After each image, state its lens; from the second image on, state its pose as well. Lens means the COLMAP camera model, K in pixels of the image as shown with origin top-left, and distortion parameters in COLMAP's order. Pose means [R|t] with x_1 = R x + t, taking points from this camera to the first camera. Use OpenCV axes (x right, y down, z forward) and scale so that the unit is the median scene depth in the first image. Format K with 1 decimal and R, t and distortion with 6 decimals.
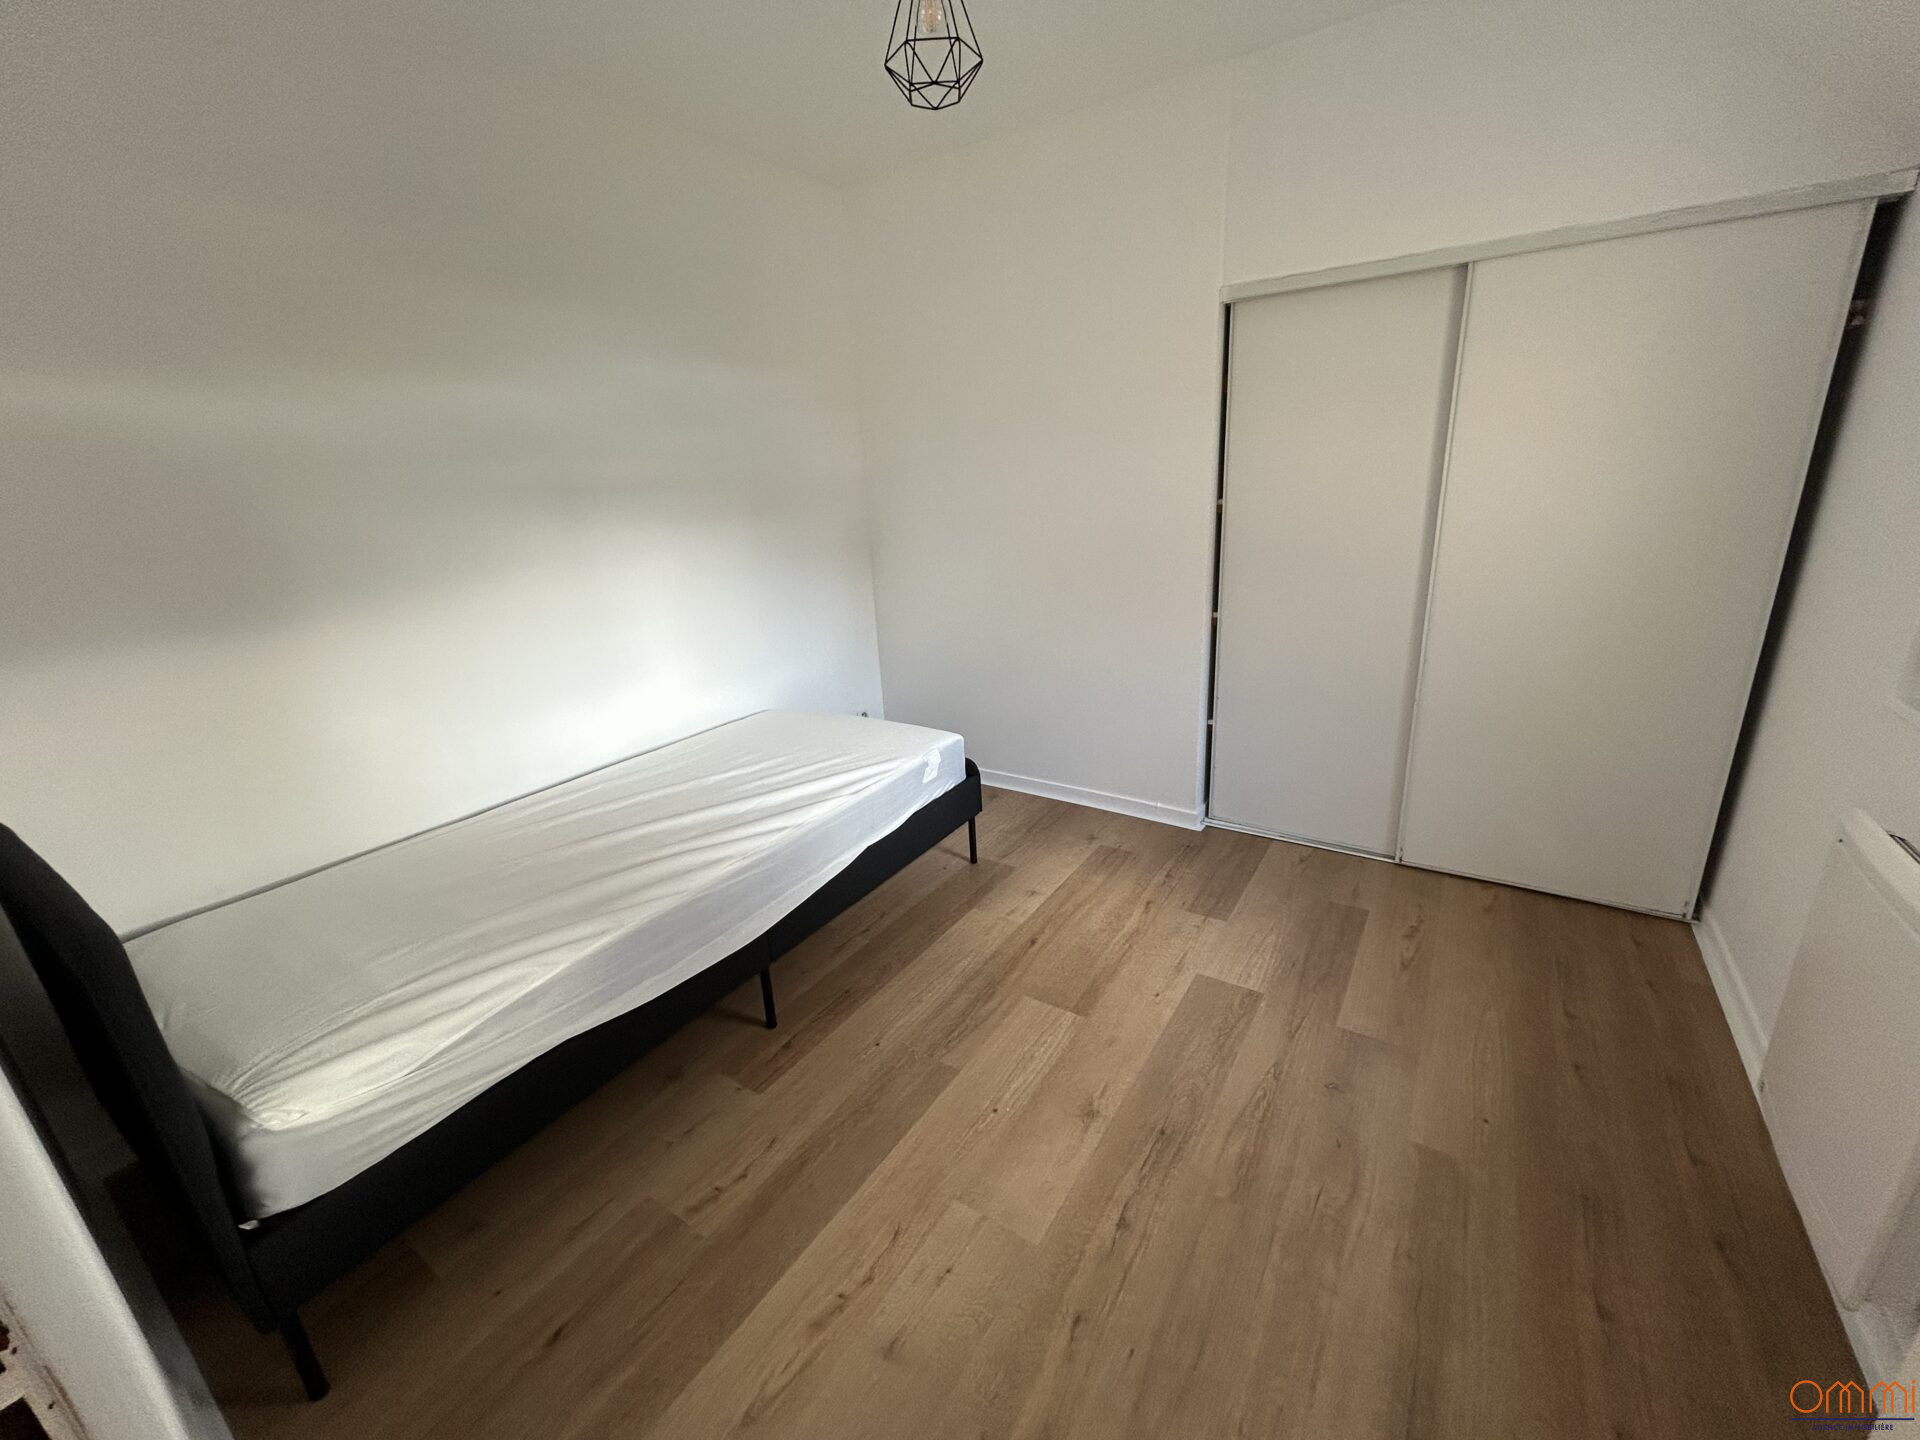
lens RADIAL K [[775.6, 0, 960.1], [0, 775.6, 711.4], [0, 0, 1]] dist [0.001243, 0.001105]
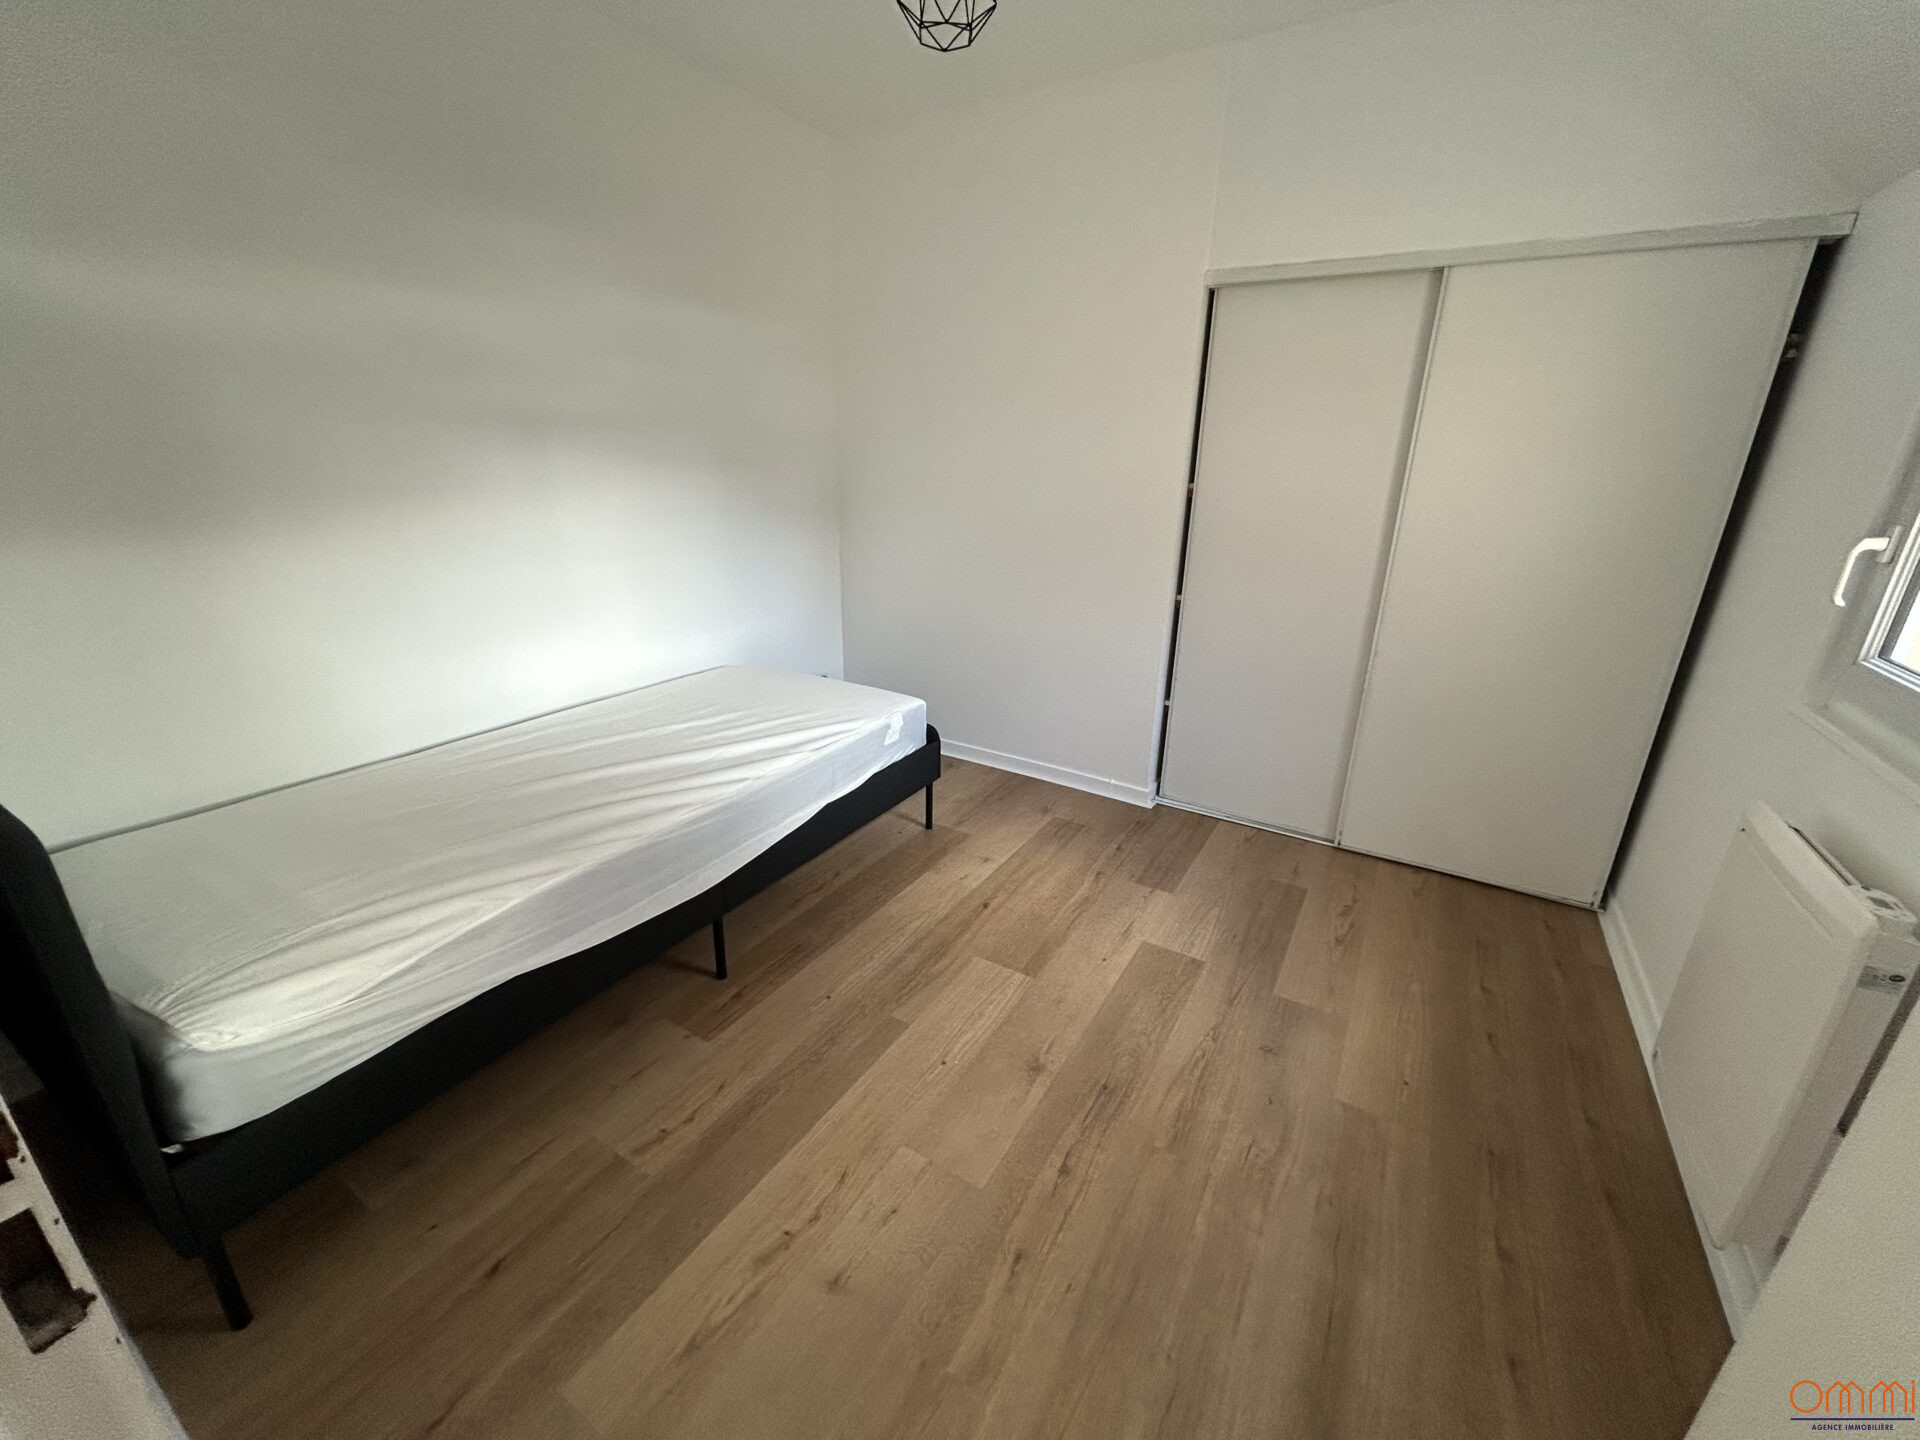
lens RADIAL K [[775.6, 0, 960.8], [0, 775.6, 712.1], [0, 0, 1]] dist [0.001243, 0.001105]
pose [[0.996370, 0.055145, 0.064850, -0.023049], [-0.056812, 0.998093, 0.024148, 0.027901], [-0.063394, -0.027745, 0.997603, -0.004156]]
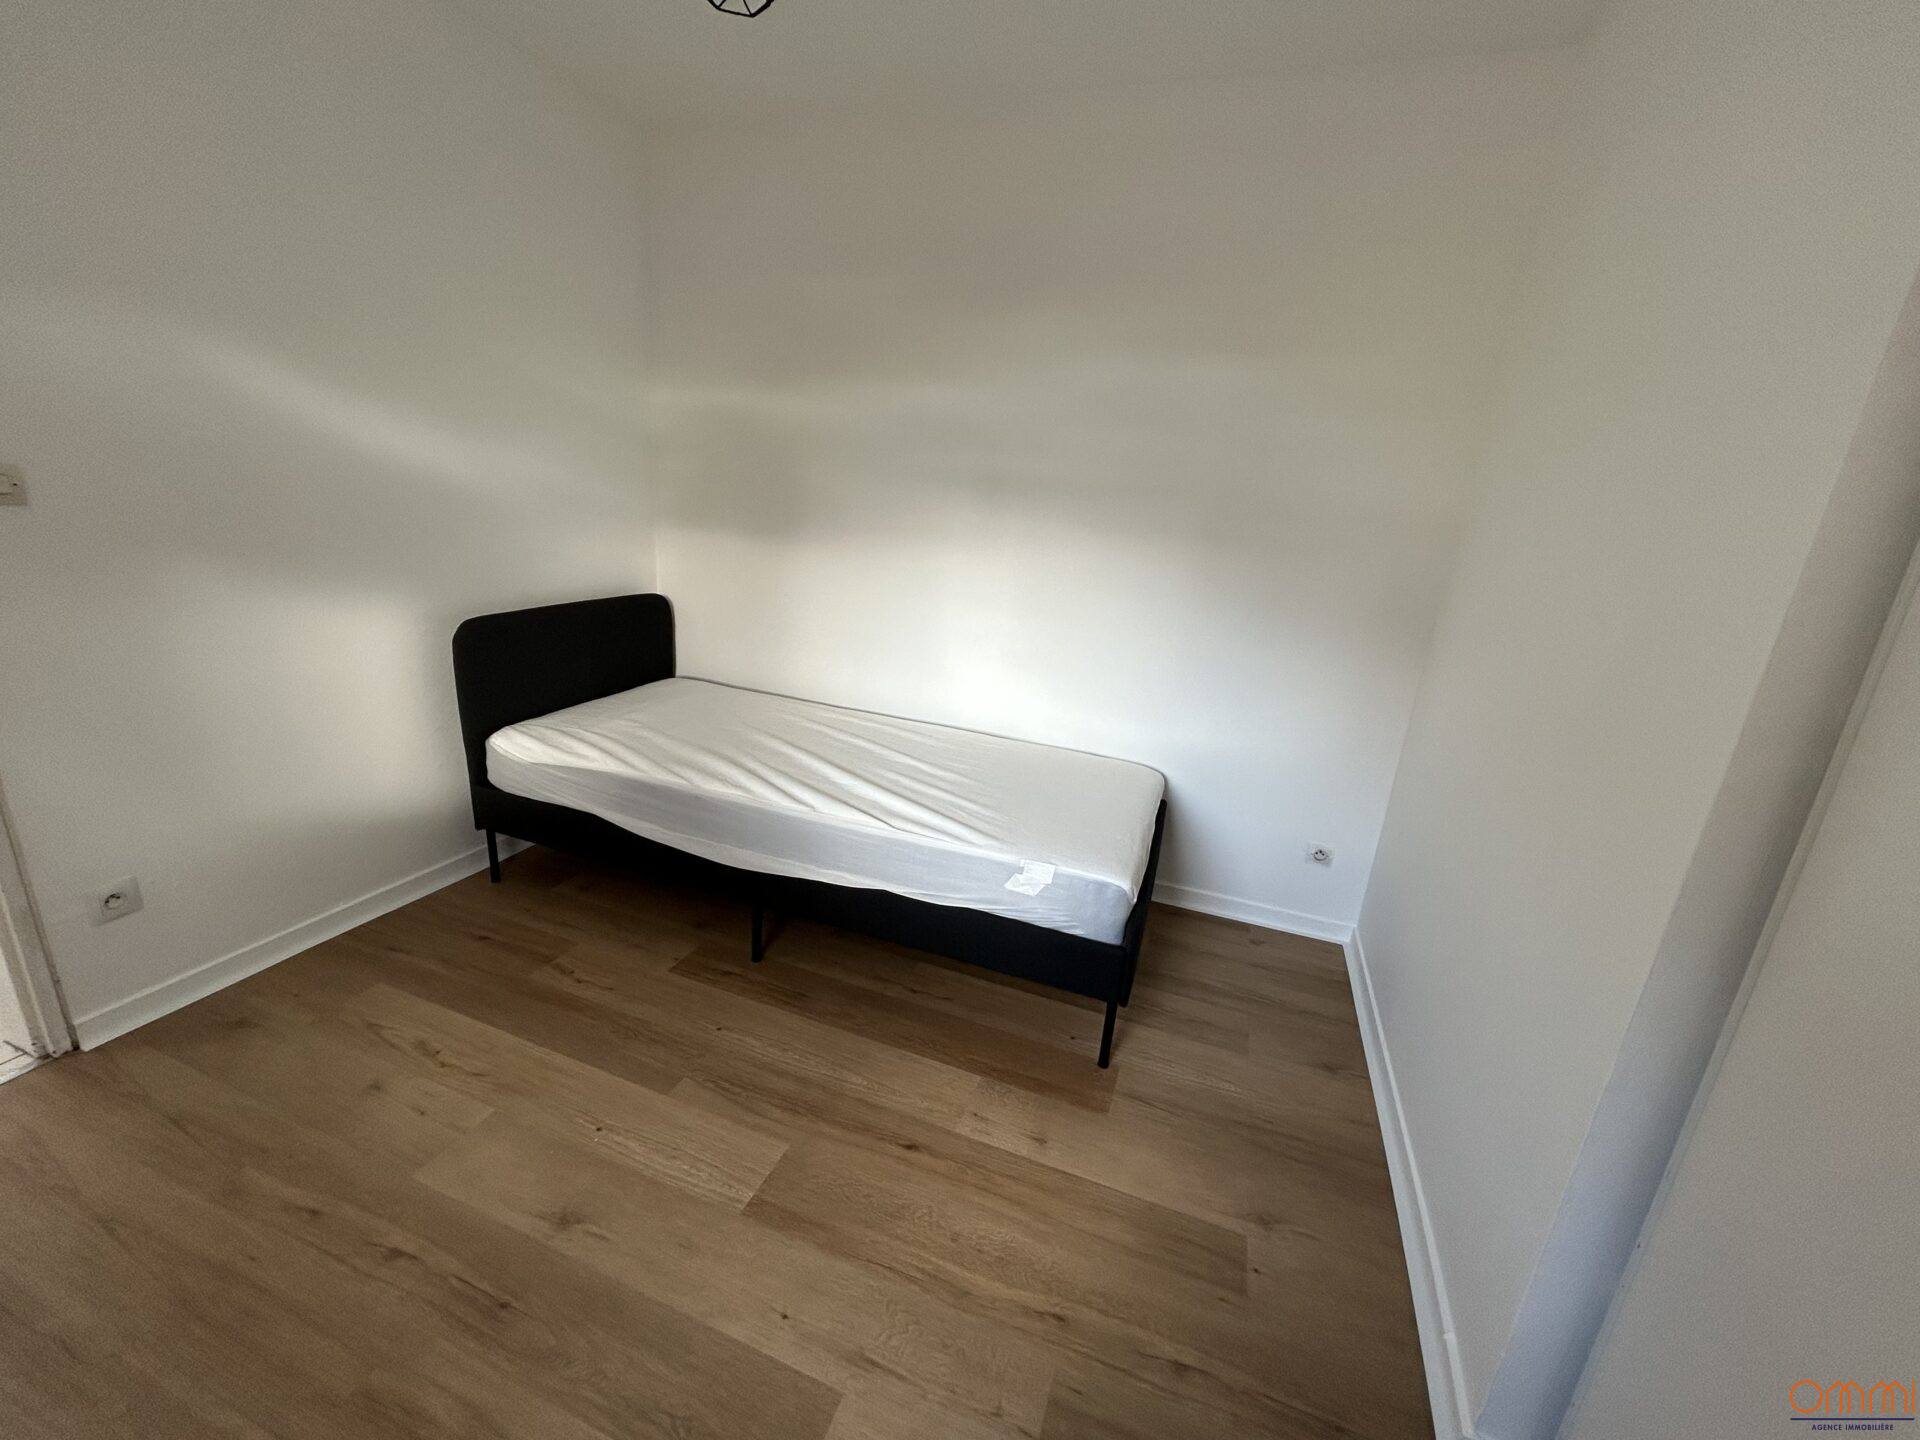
lens RADIAL K [[775.6, 0, 964.2], [0, 775.6, 724.9], [0, 0, 1]] dist [0.001243, 0.001105]
pose [[0.222006, 0.344919, -0.912000, 0.794418], [-0.373593, 0.894051, 0.247188, -0.304727], [0.900634, 0.285840, 0.327344, 0.913379]]
